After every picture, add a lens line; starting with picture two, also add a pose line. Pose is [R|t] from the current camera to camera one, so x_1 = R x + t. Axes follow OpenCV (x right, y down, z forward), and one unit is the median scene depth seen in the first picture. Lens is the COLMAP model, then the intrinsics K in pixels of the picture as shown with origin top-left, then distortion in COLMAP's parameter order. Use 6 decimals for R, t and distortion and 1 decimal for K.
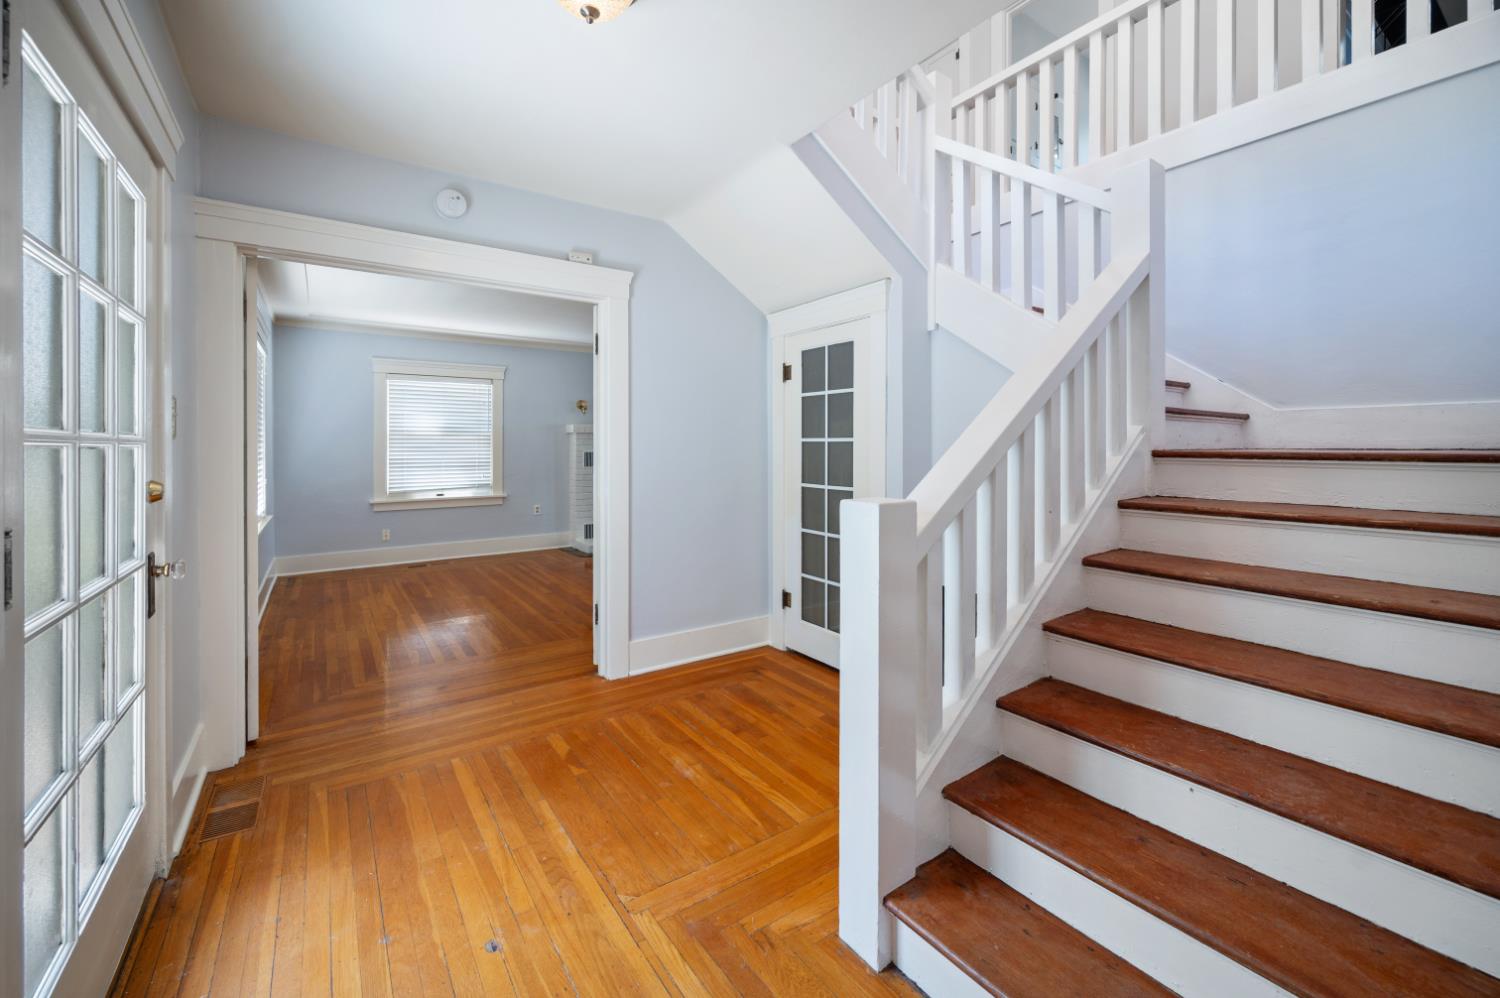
lens RADIAL K [[614.7, 0, 750.4], [0, 614.7, 446.3], [0, 0, 1]] dist [0.000437, 0.000004]
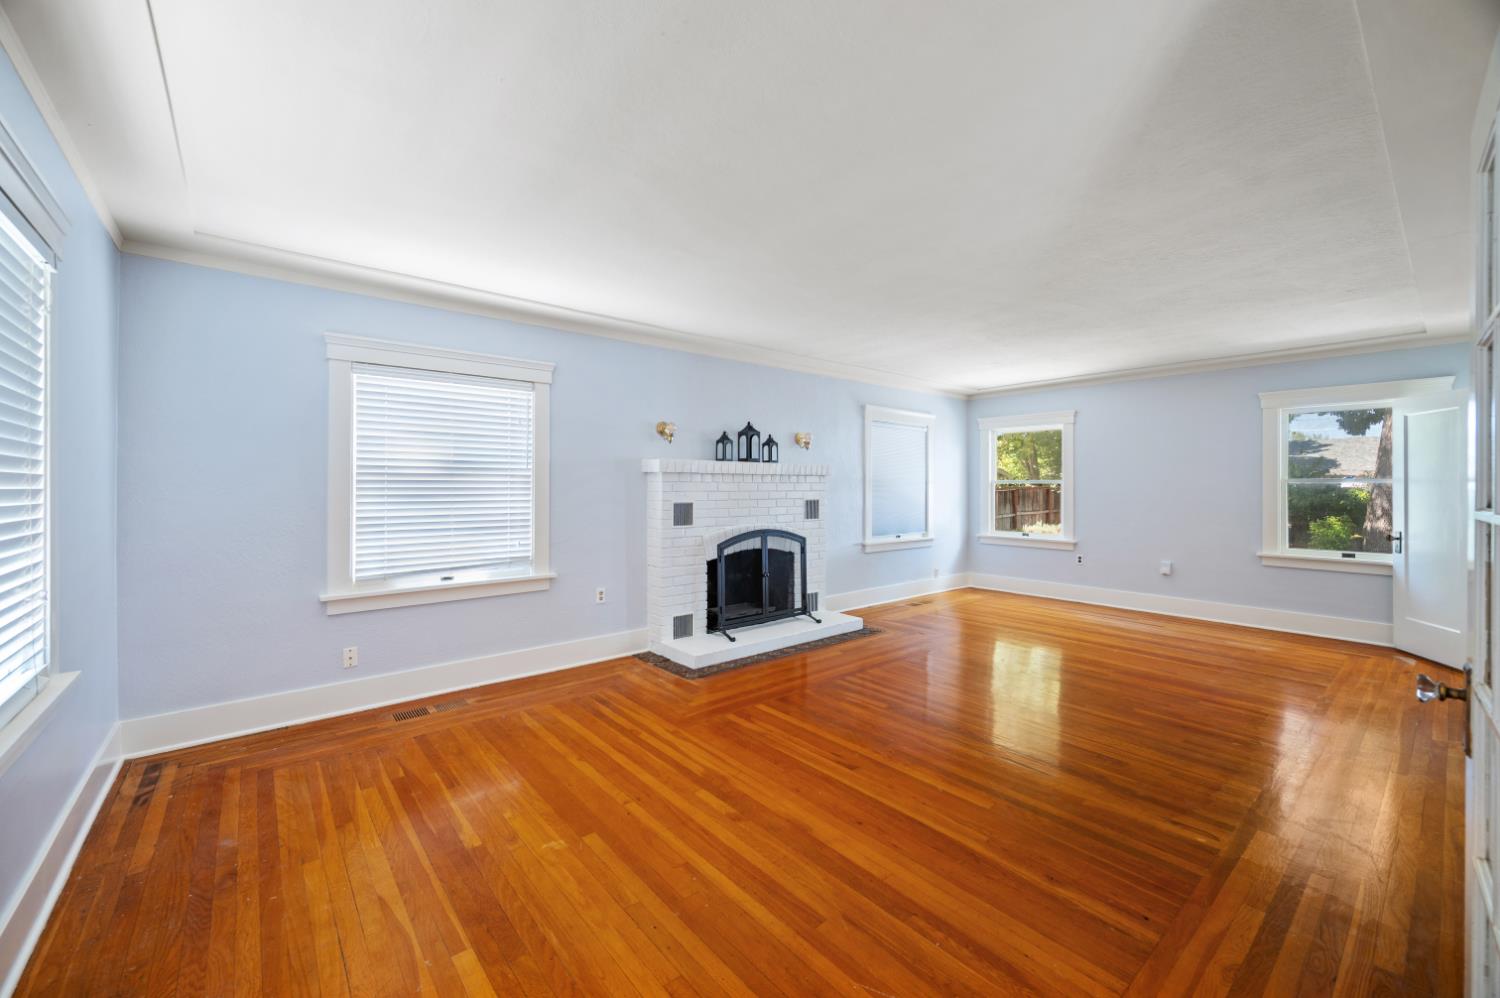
lens RADIAL K [[598.2, 0, 752.1], [0, 598.2, 483.4], [0, 0, 1]] dist [-0.000167, -0.000161]
pose [[0.995718, 0.004105, 0.092346, -0.272779], [-0.003867, 0.999989, -0.002761, -0.010053], [-0.092357, 0.002392, 0.995723, 0.415881]]
